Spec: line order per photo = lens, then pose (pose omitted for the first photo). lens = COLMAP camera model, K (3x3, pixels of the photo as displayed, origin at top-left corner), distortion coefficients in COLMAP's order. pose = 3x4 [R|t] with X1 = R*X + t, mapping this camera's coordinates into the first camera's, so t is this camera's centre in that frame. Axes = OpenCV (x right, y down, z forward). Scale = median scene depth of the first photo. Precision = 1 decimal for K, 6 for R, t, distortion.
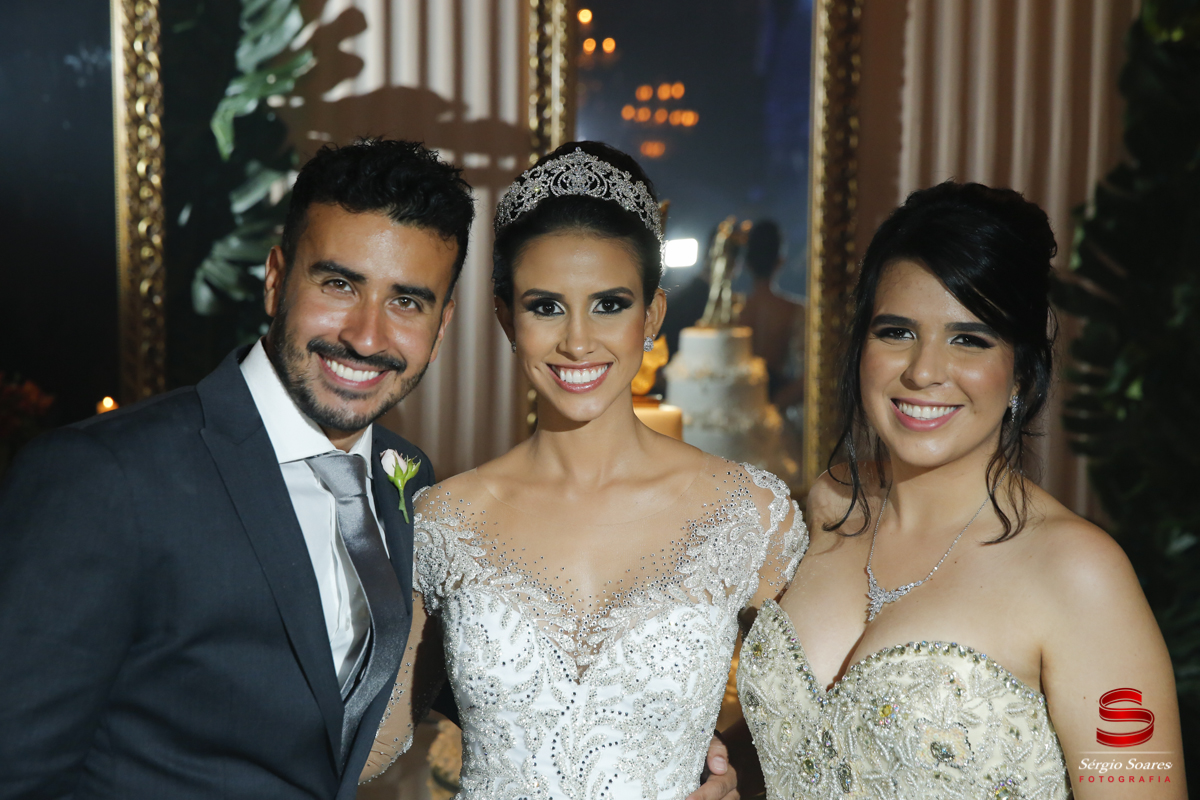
lens RADIAL K [[2253.9, 0, 600.0], [0, 2253.9, 400.0], [0, 0, 1]] dist [0.222936, 0.171641]
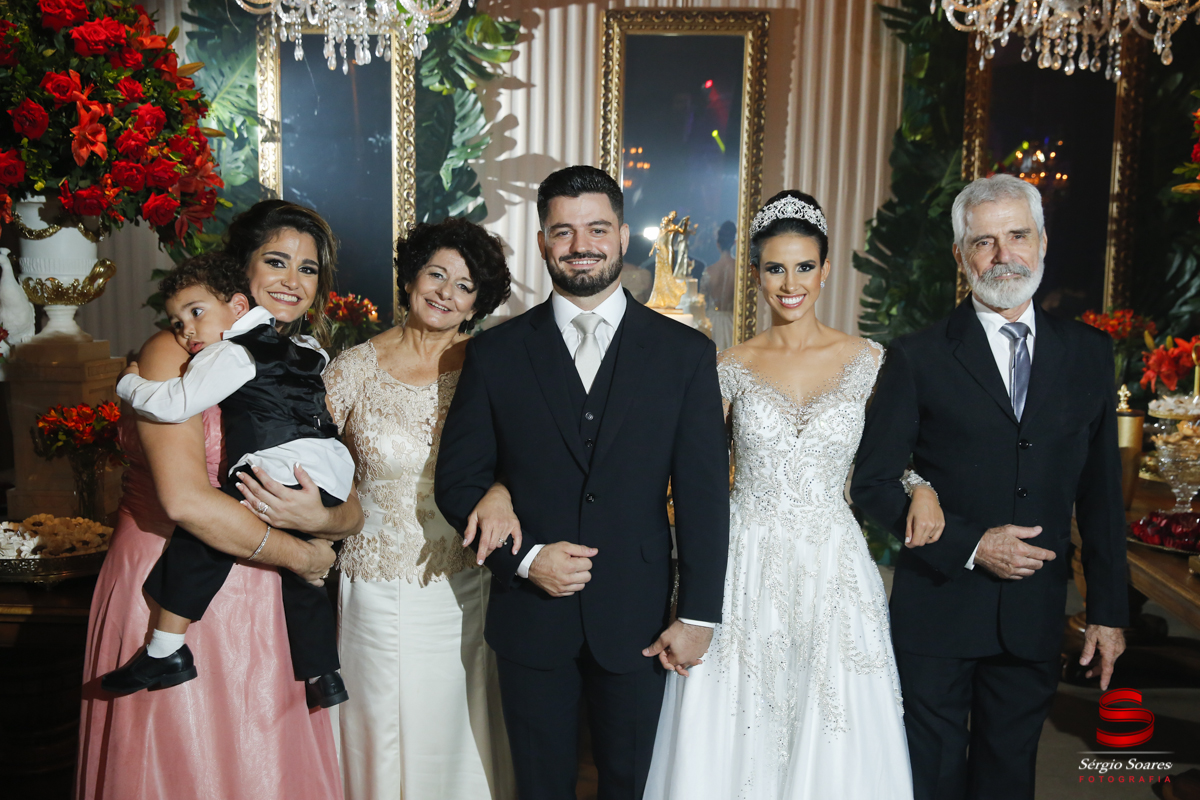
lens RADIAL K [[1151.2, 0, 600.0], [0, 1151.2, 400.0], [0, 0, 1]] dist [-0.004867, 0.010517]
pose [[0.999632, 0.010237, 0.025134, -0.219362], [-0.012097, 0.997109, 0.075009, 0.004670], [-0.024293, -0.075286, 0.996866, -0.125042]]
